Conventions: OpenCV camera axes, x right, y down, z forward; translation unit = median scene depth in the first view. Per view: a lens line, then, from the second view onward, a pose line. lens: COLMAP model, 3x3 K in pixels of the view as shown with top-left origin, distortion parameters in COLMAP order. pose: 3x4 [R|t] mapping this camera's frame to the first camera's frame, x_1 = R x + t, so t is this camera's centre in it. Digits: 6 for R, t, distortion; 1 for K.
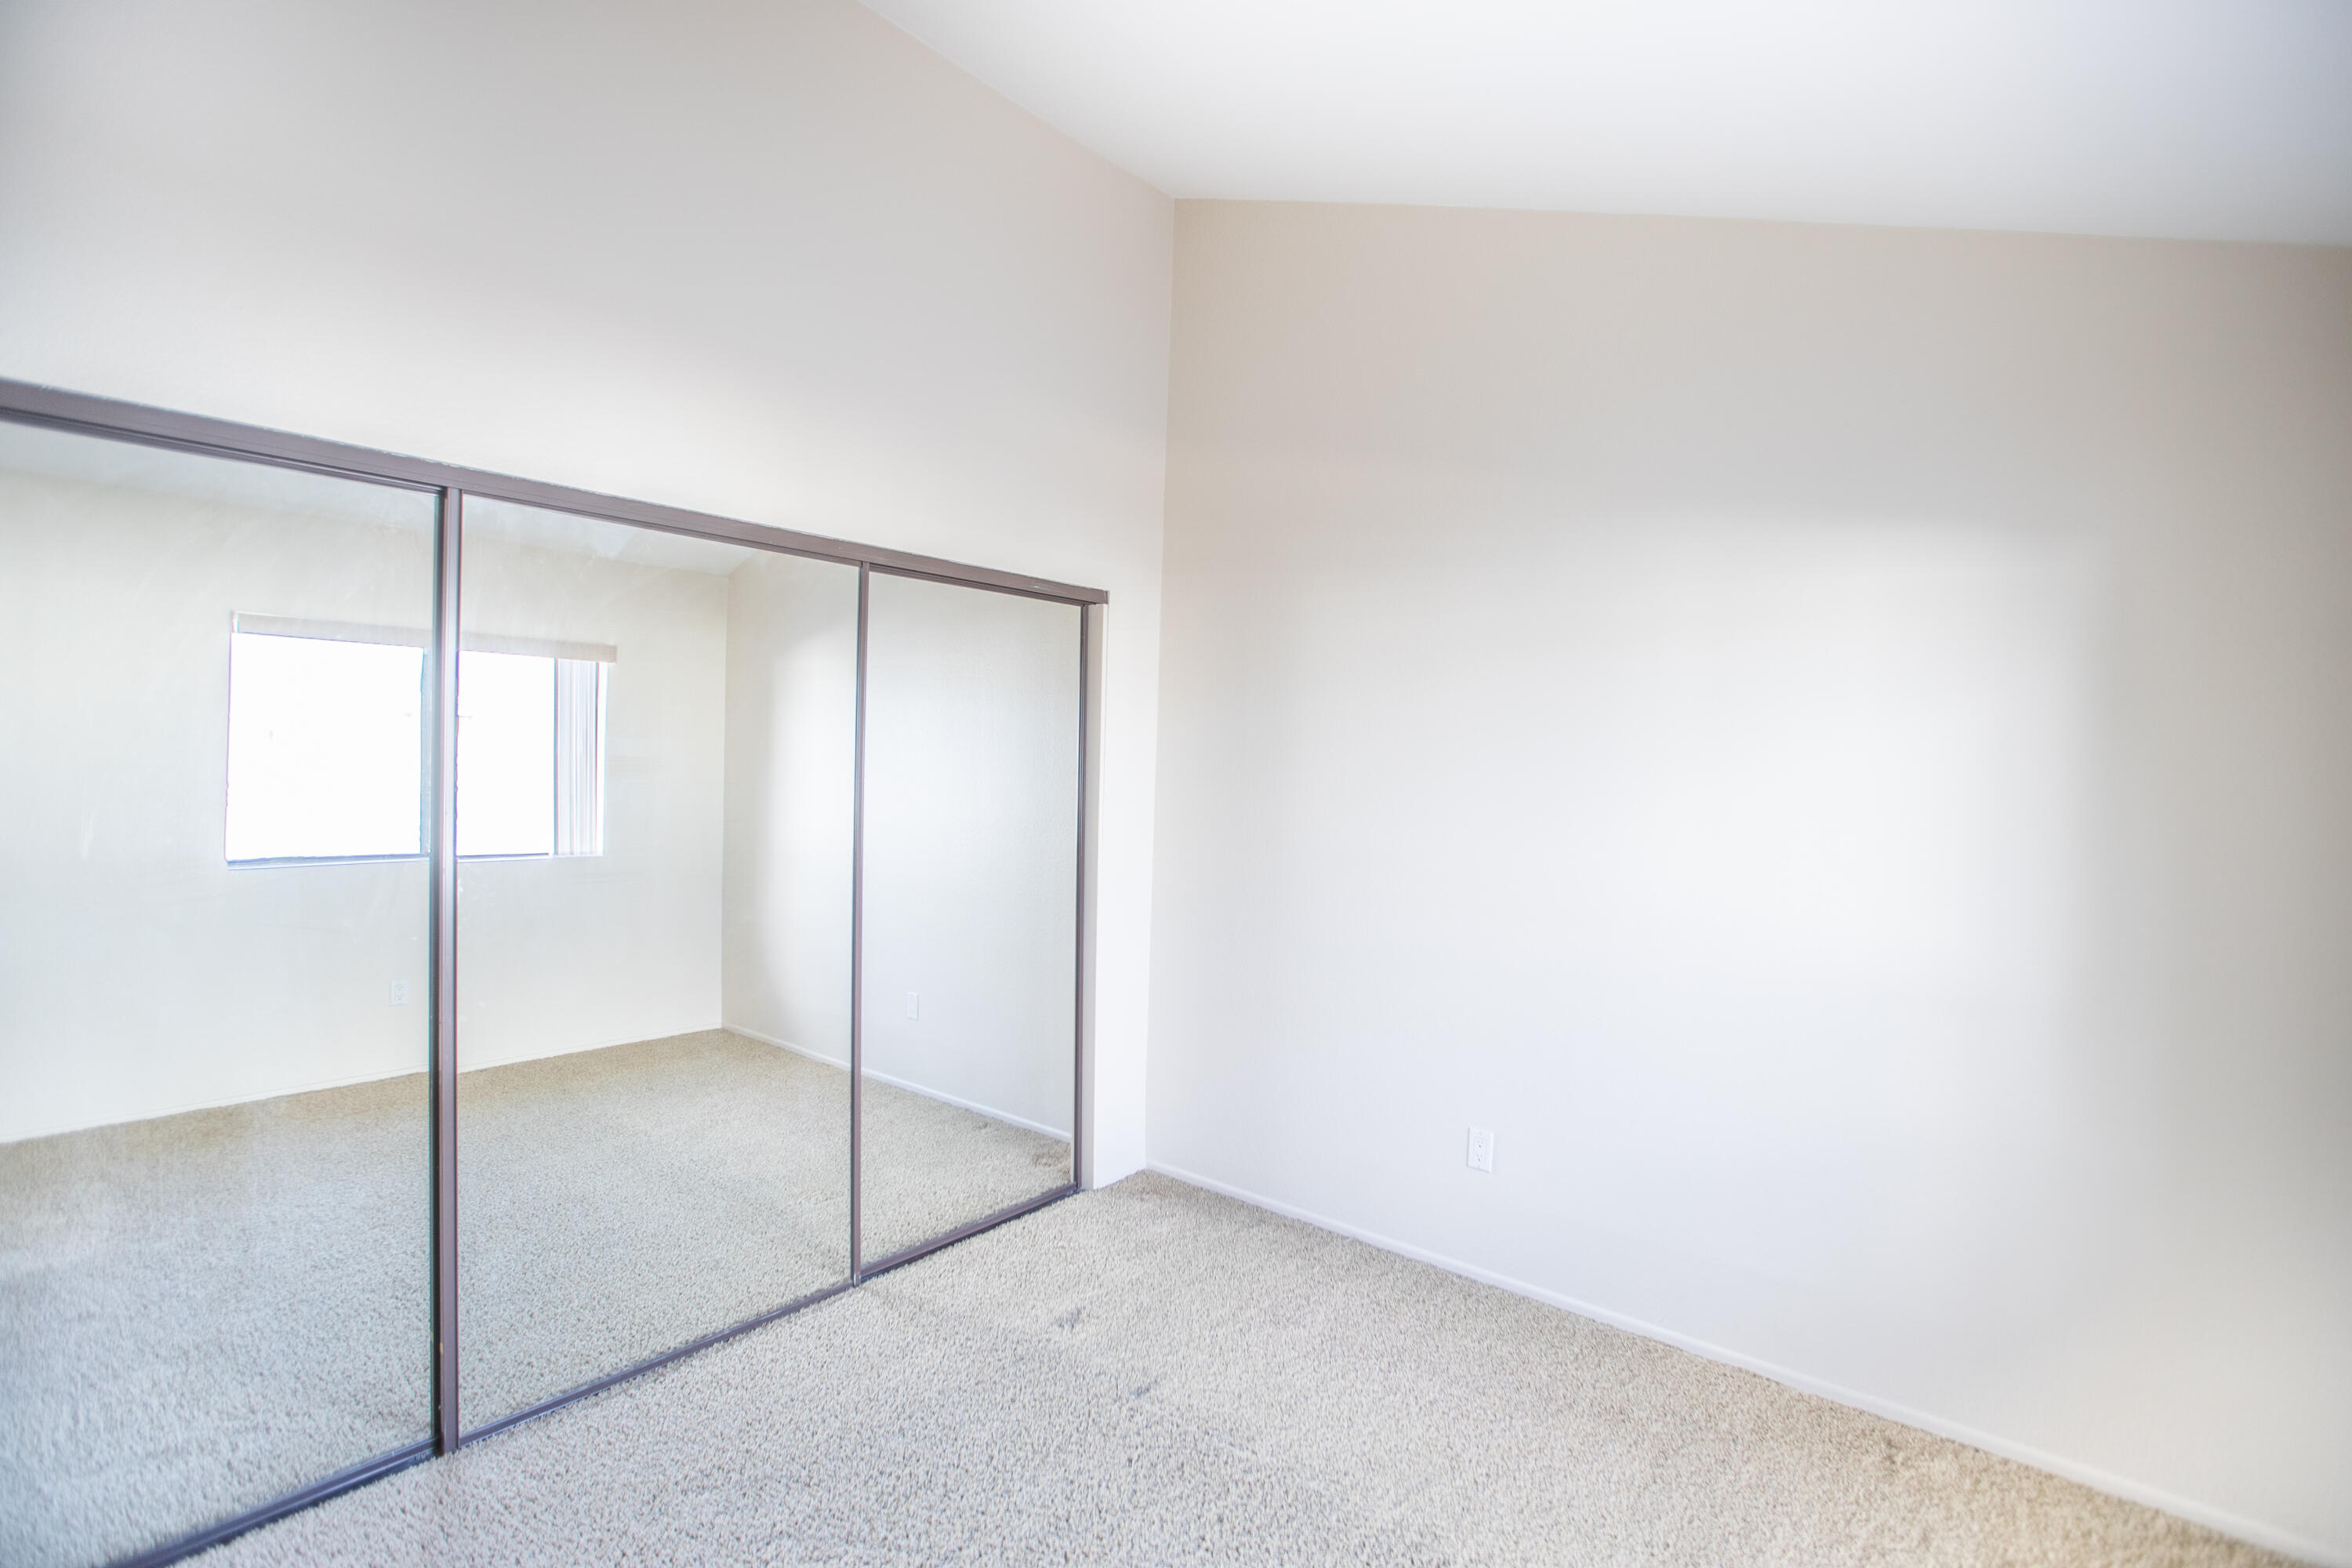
lens RADIAL K [[1082.5, 0, 1183.7], [0, 1082.5, 789.5], [0, 0, 1]] dist [-0.048563, 0.017125]
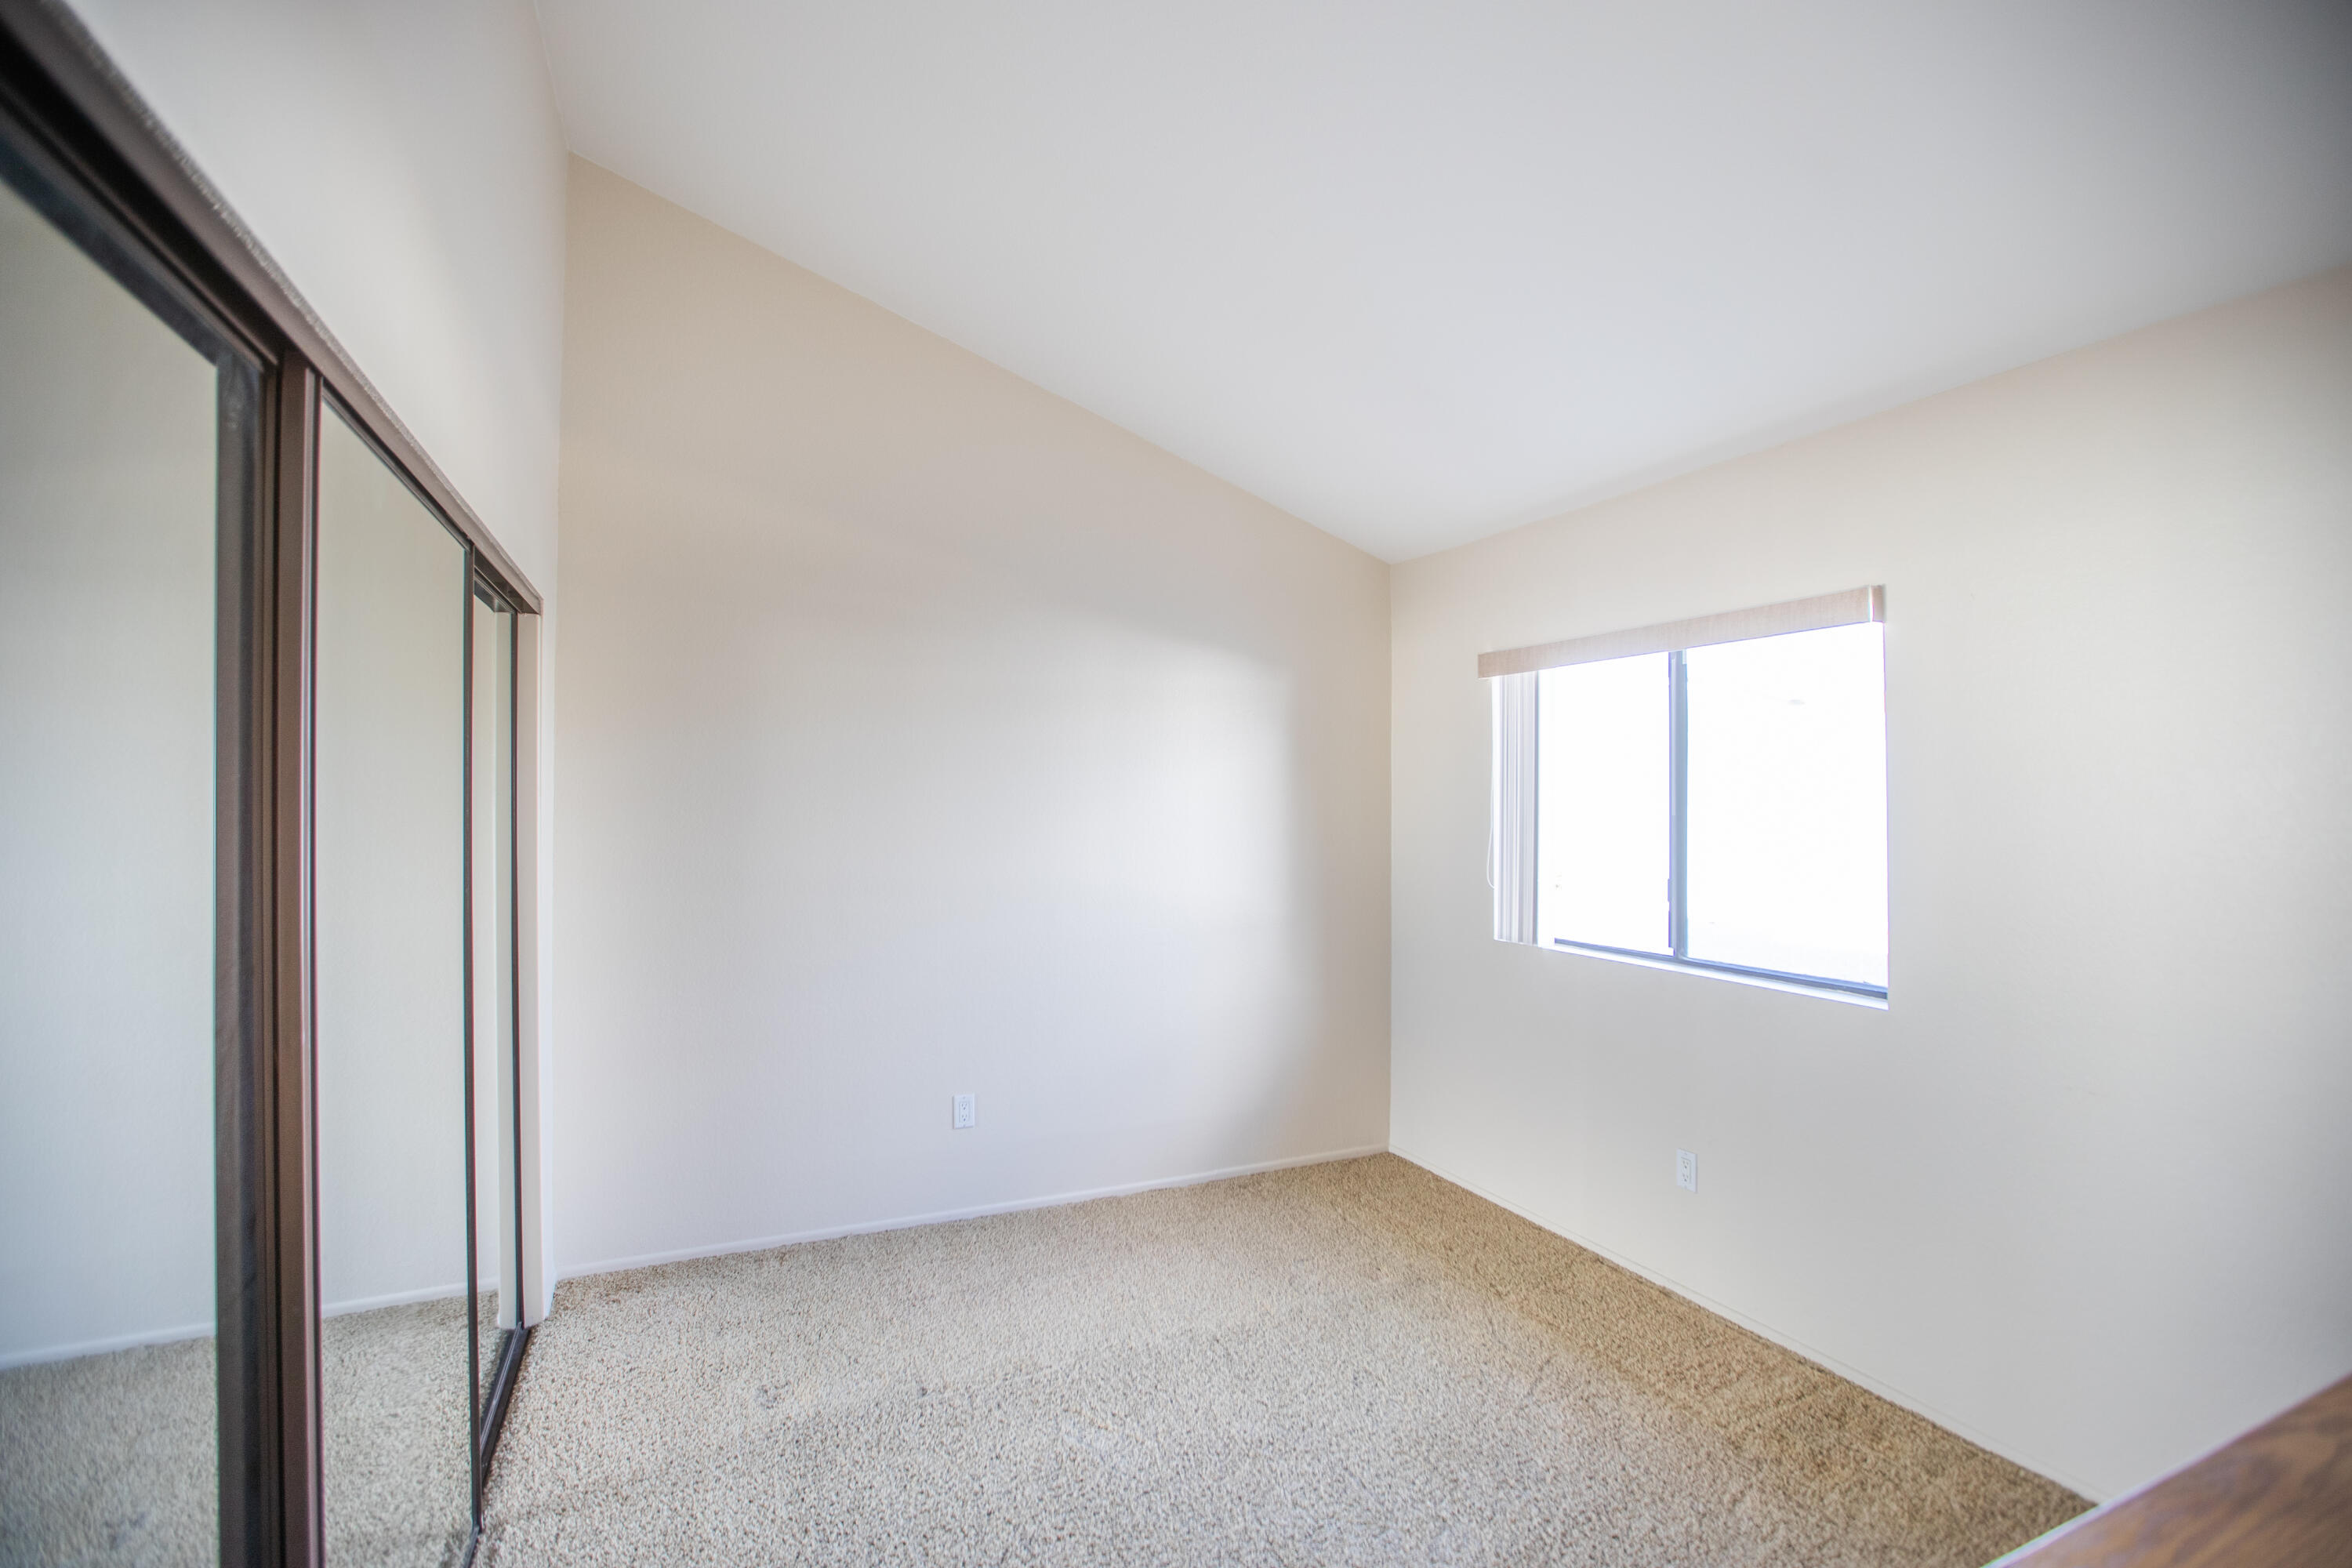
lens RADIAL K [[1082.5, 0, 1183.7], [0, 1082.5, 789.5], [0, 0, 1]] dist [-0.048563, 0.017125]
pose [[0.431358, -0.019520, 0.901969, -0.712263], [0.029671, 0.999532, 0.007441, -0.032296], [-0.901693, 0.023553, 0.431736, 0.235871]]
